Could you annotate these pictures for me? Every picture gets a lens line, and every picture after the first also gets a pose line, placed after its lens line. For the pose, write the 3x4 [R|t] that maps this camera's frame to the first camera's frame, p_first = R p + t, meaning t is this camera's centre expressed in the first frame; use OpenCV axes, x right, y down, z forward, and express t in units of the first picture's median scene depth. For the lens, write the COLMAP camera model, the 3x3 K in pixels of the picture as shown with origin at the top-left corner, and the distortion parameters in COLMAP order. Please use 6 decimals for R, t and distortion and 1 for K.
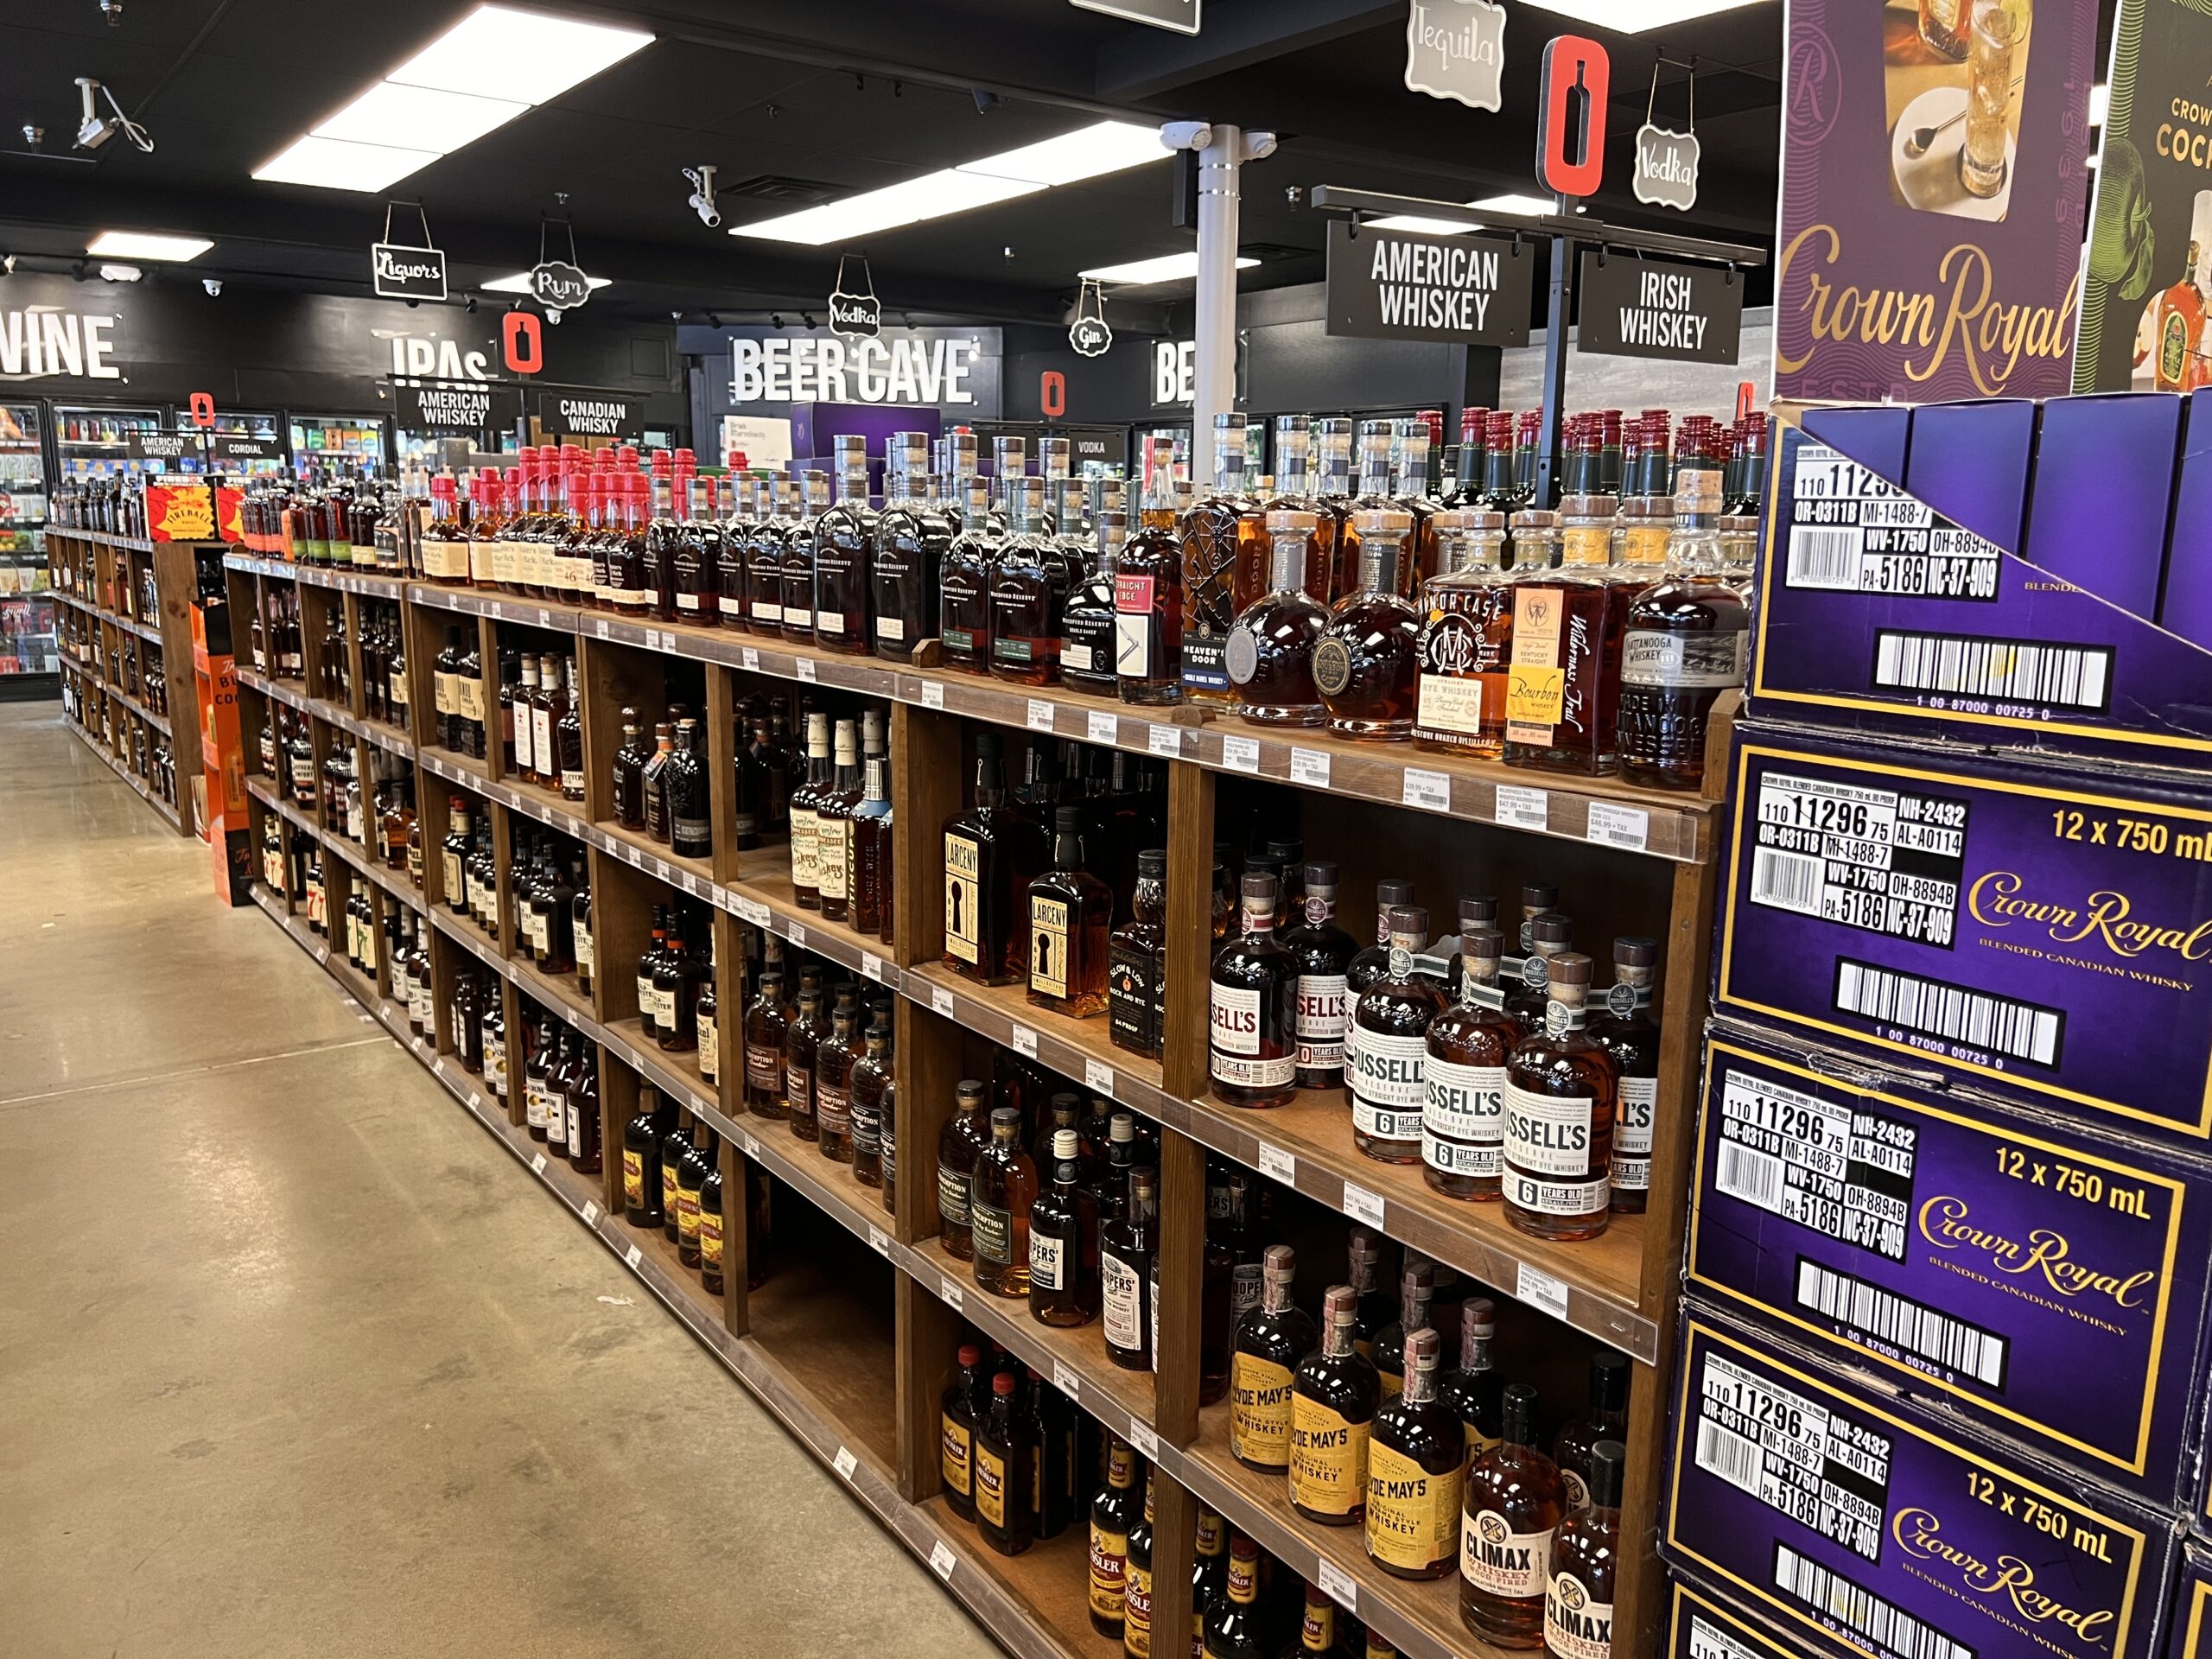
lens RADIAL K [[1671.6, 0, 1092.2], [0, 1671.6, 829.9], [0, 0, 1]] dist [0.062319, -0.068813]
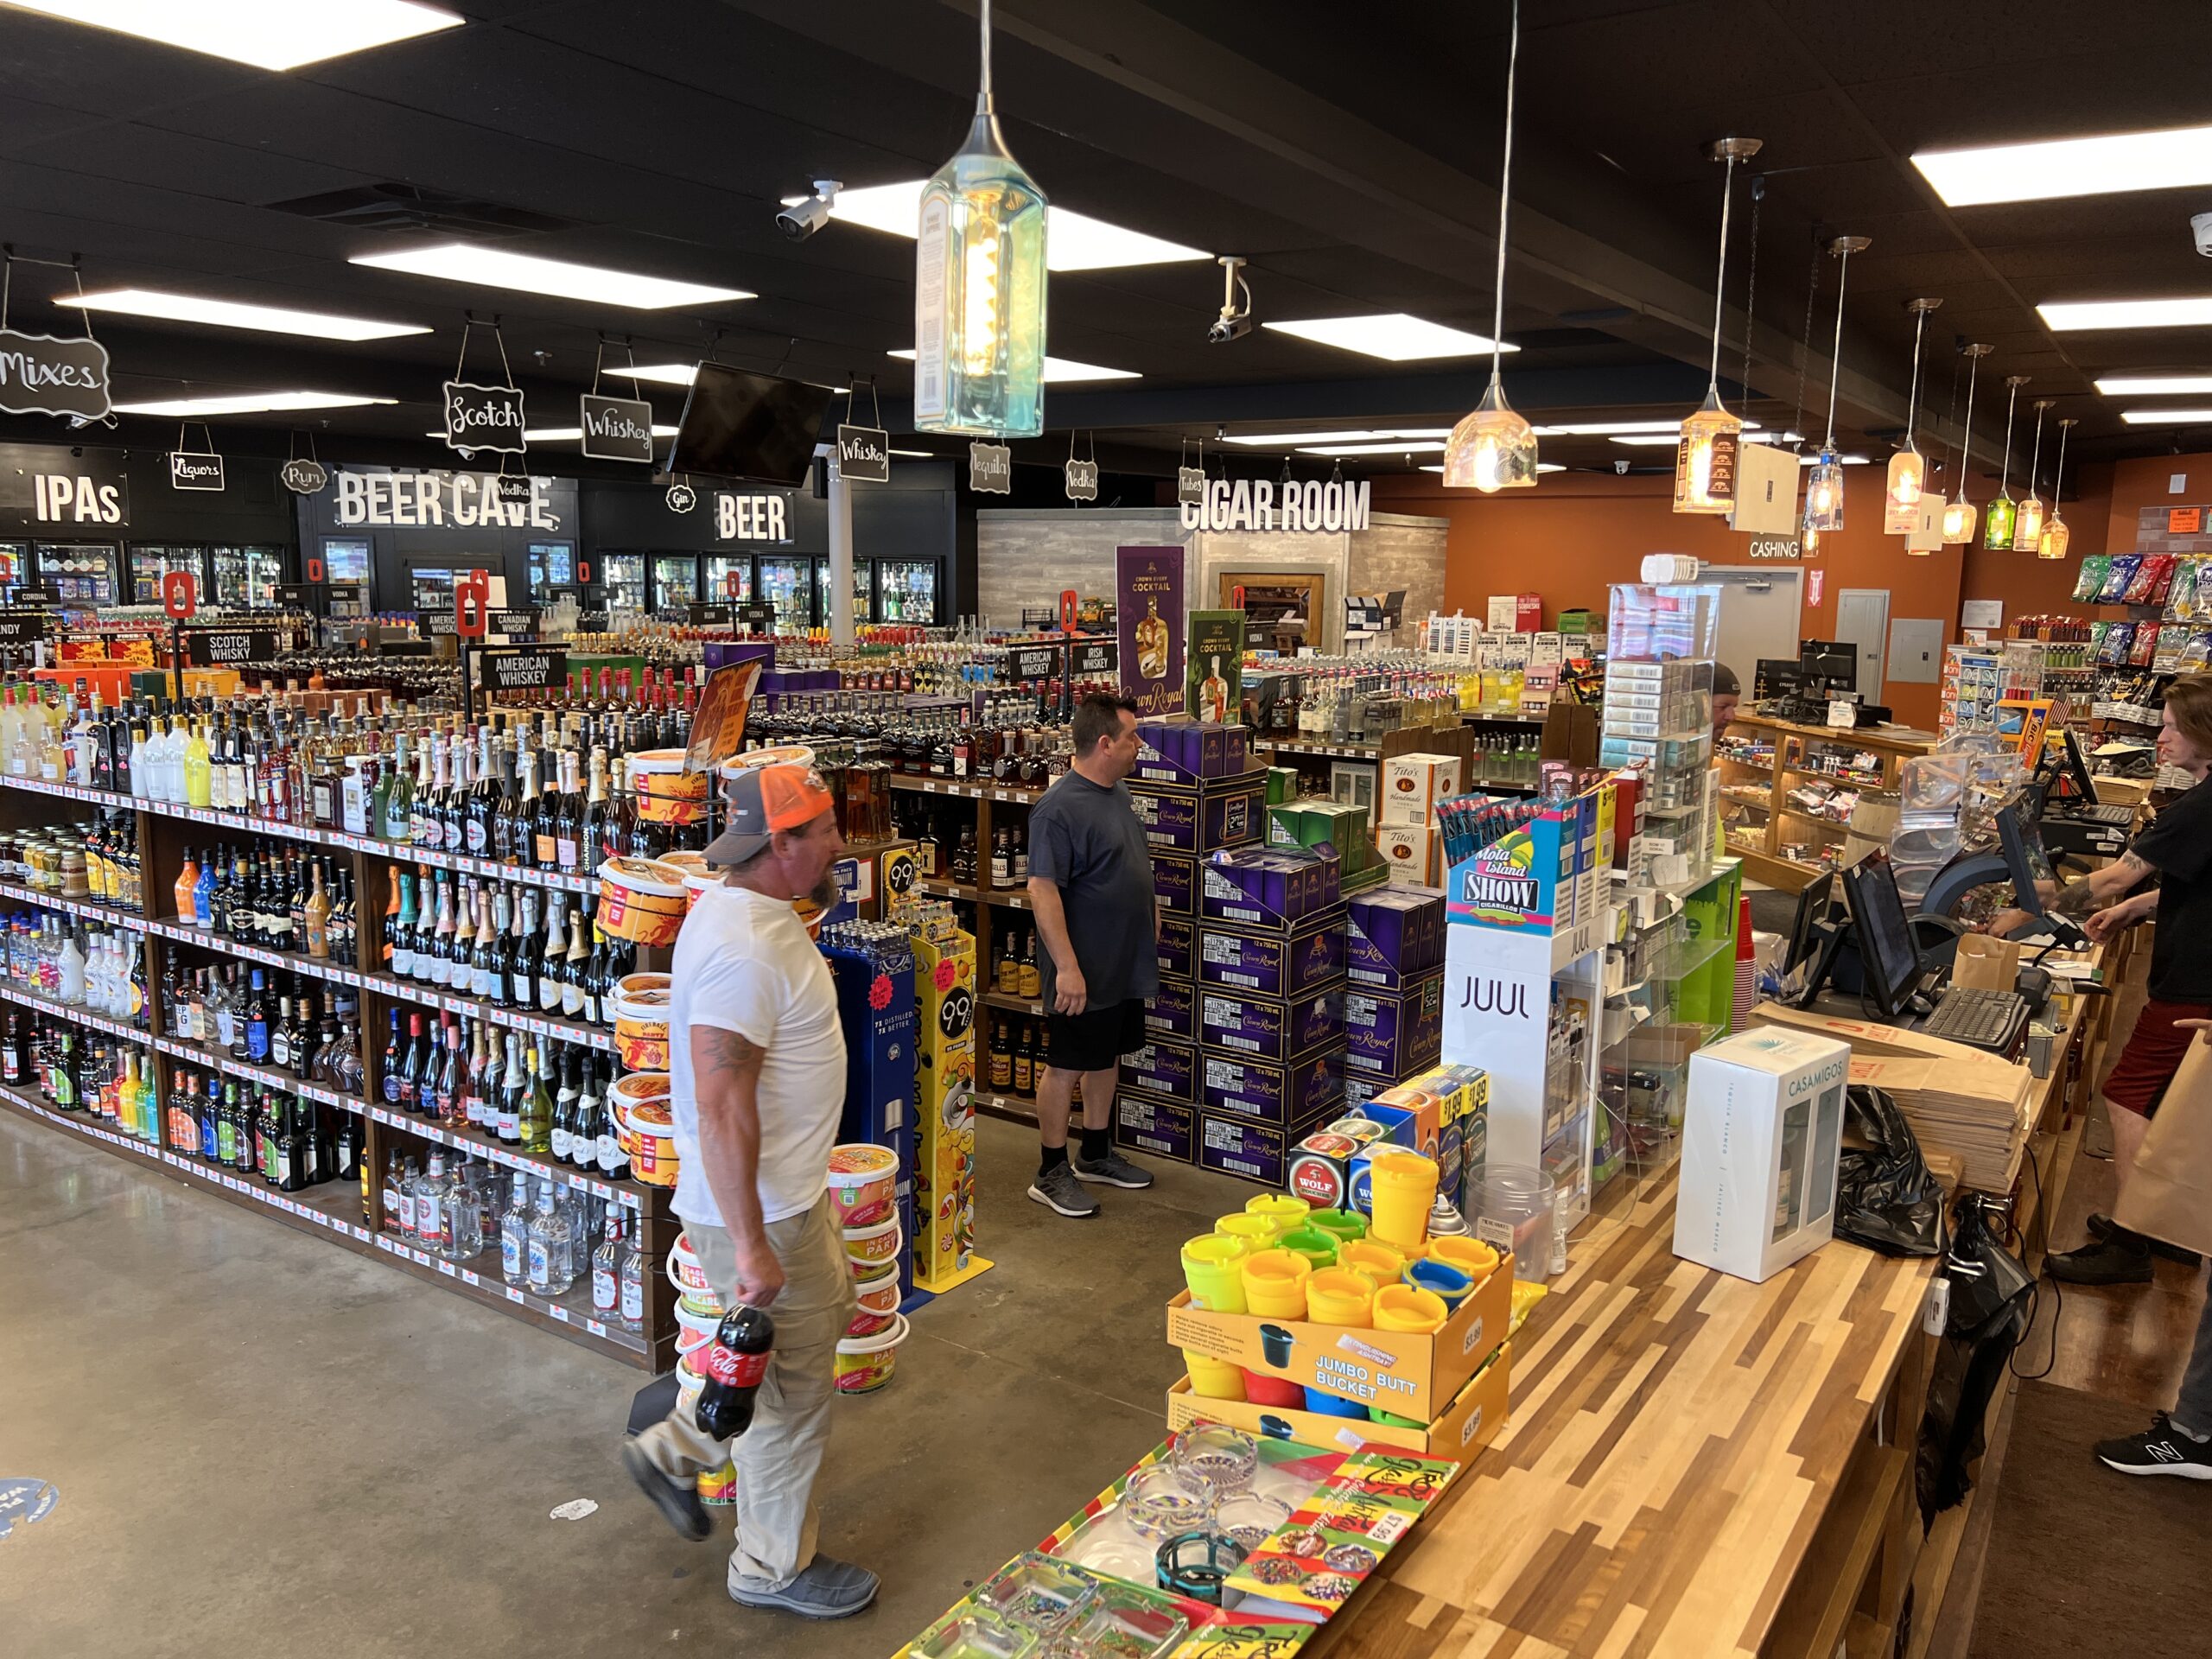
lens RADIAL K [[1671.6, 0, 1092.2], [0, 1671.6, 829.9], [0, 0, 1]] dist [0.062319, -0.068813]
pose [[0.946119, -0.050218, 0.319902, -0.134279], [0.058619, 0.998141, -0.016679, 0.015576], [-0.318470, 0.034533, 0.947304, -0.383182]]
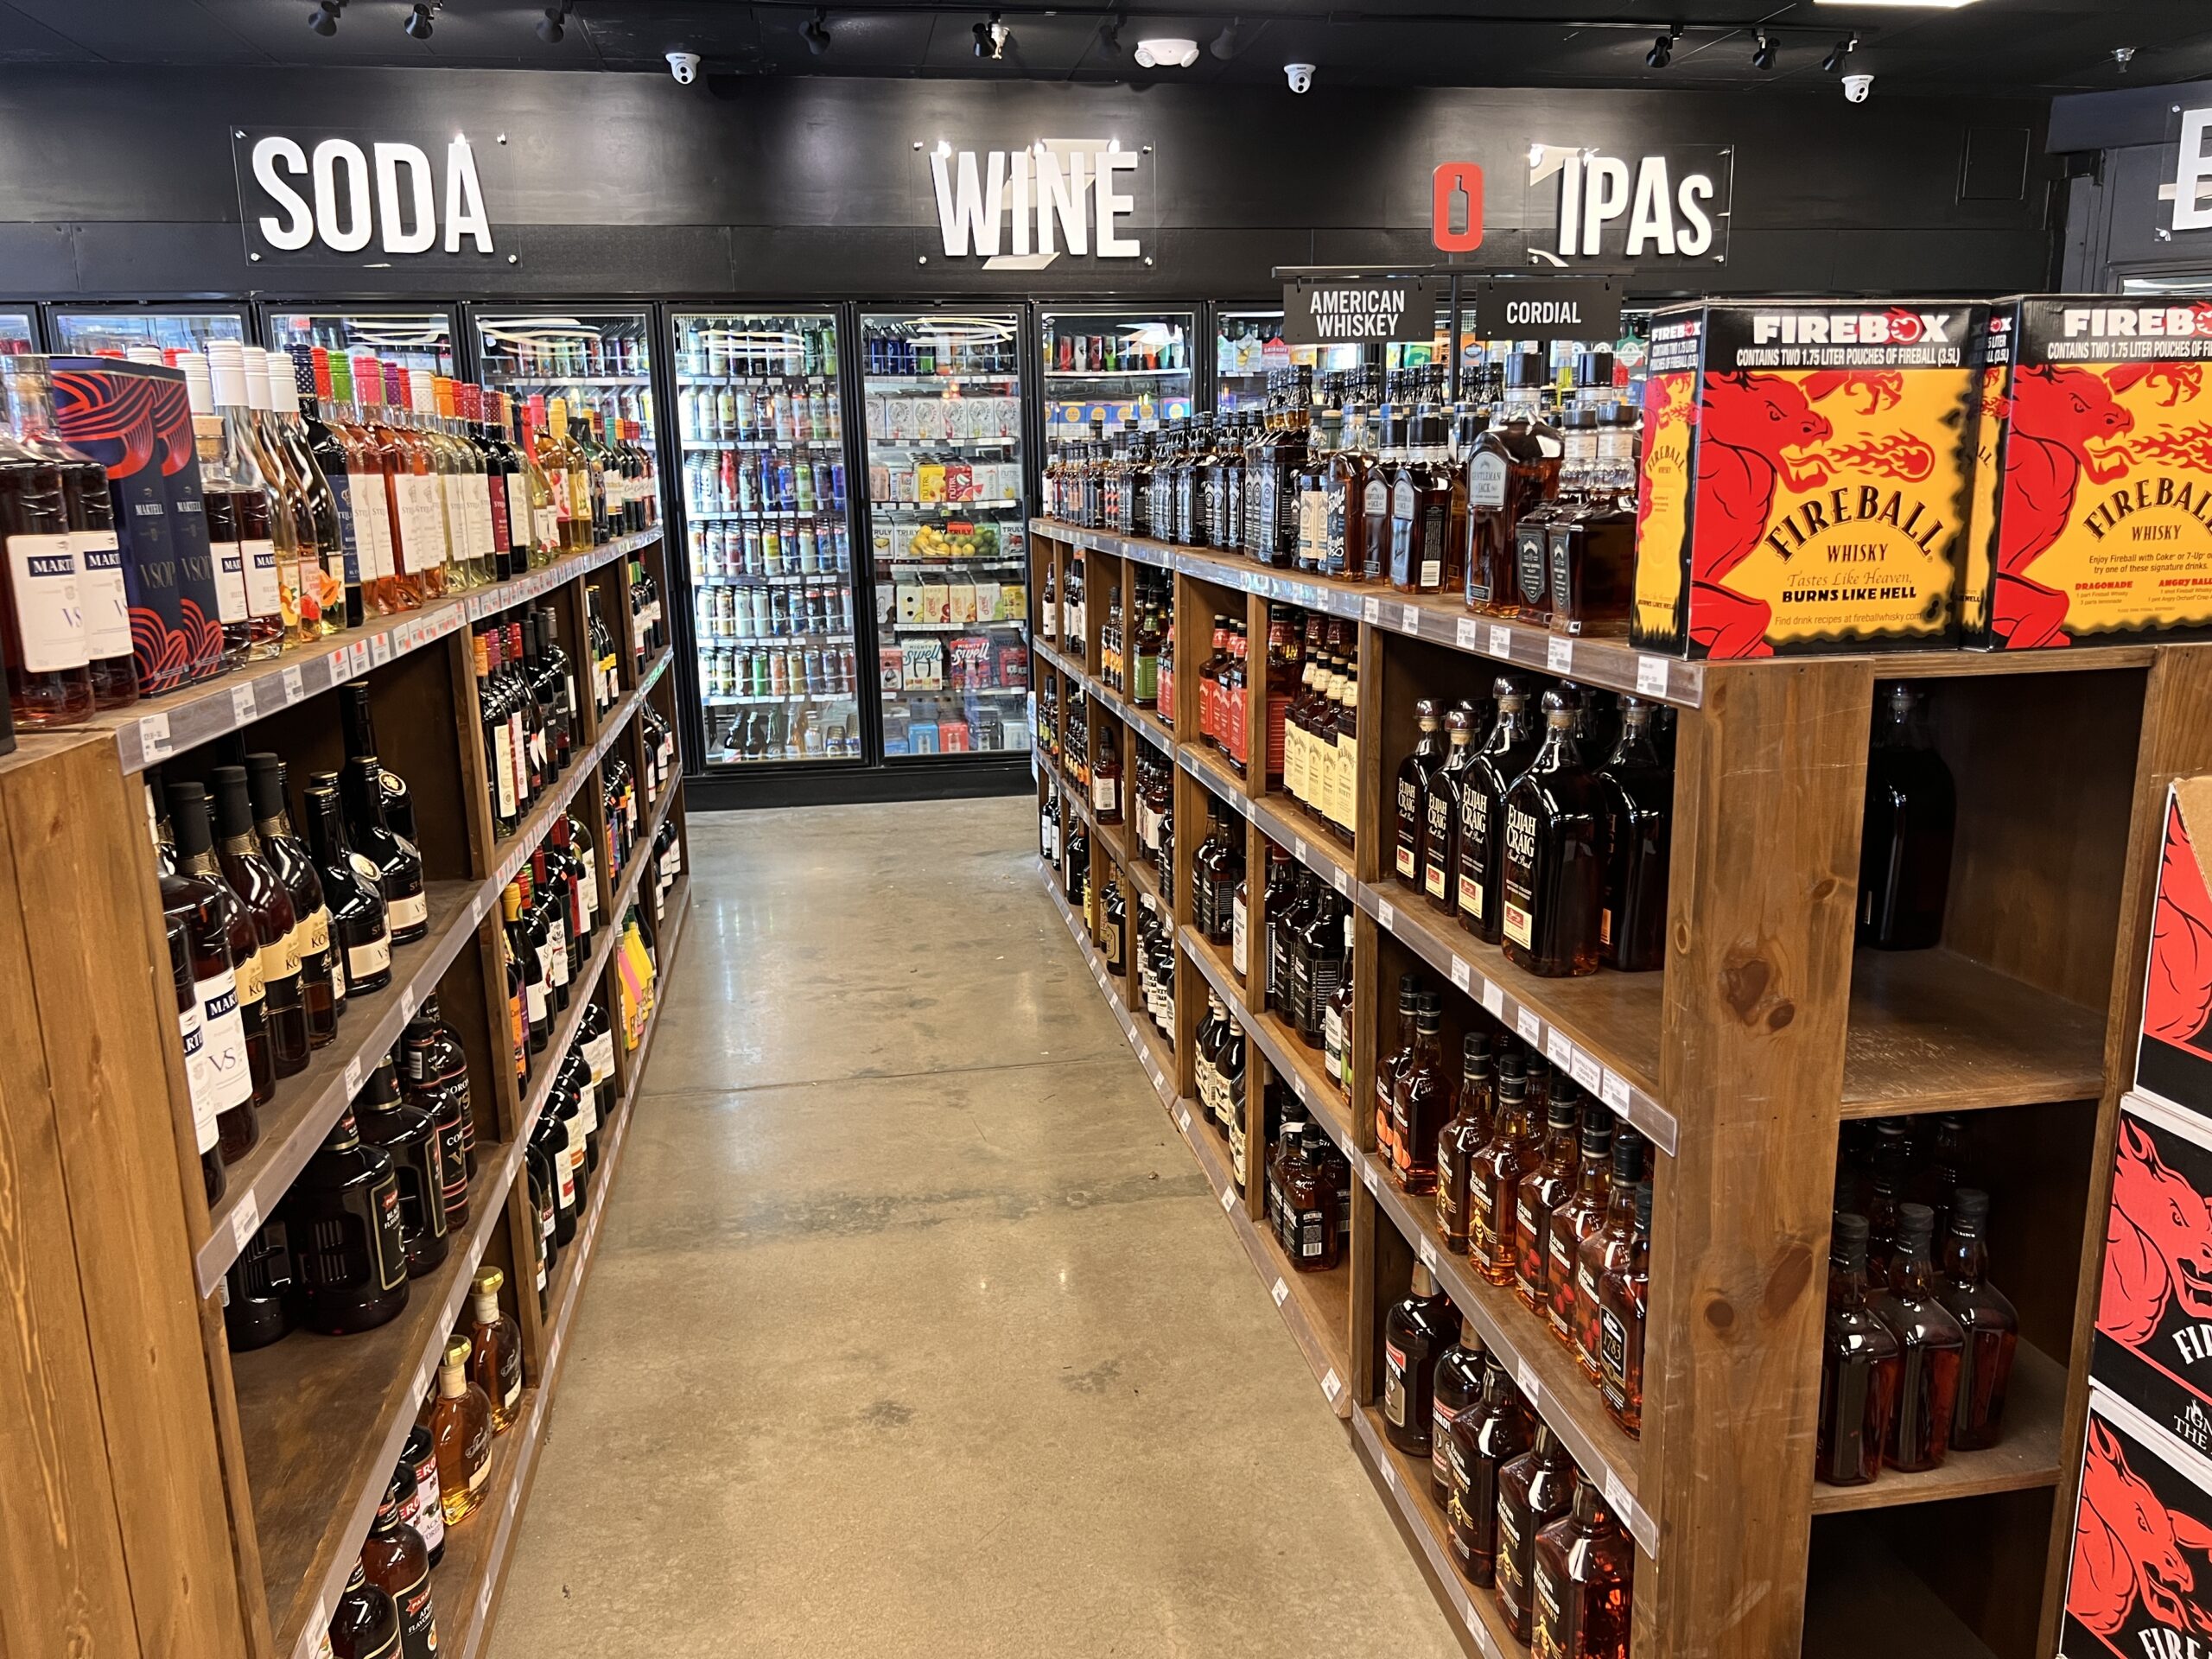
lens RADIAL K [[1667.8, 0, 1113.3], [0, 1667.8, 824.9], [0, 0, 1]] dist [0.049564, -0.055384]
pose [[0.895539, 0.064463, -0.440290, -0.344368], [-0.053461, 0.997871, 0.037360, -0.100820], [0.441761, -0.009920, 0.897078, 0.519193]]
